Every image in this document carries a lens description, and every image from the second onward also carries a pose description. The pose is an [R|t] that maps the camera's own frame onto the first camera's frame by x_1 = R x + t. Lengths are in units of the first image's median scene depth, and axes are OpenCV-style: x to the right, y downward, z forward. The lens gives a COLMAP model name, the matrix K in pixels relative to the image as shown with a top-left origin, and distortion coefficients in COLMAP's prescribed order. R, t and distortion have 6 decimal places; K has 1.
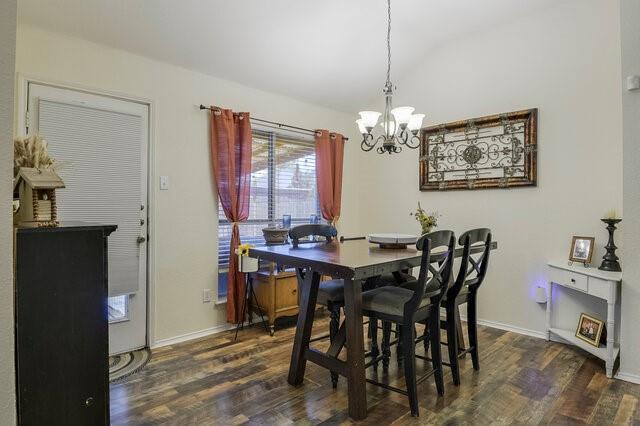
lens RADIAL K [[374.9, 0, 320.0], [0, 374.9, 213.0], [0, 0, 1]] dist [0.001196, -0.000040]
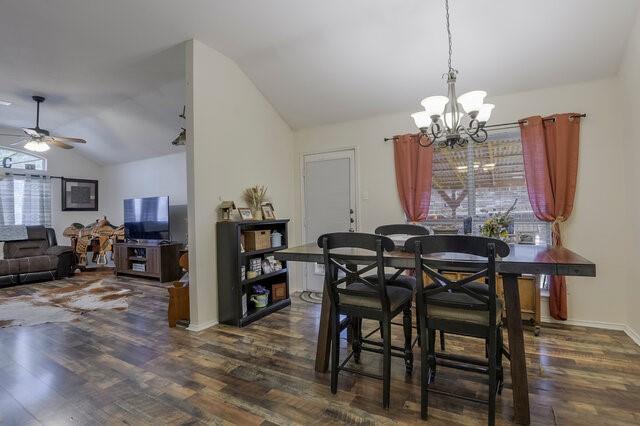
lens RADIAL K [[315.1, 0, 350.6], [0, 315.1, 206.6], [0, 0, 1]] dist [-0.050017, 0.000147]
pose [[0.301617, -0.021024, -0.953197, 0.726944], [0.020988, 0.999661, -0.015408, -0.008741], [0.953198, -0.015358, 0.301956, 0.460210]]
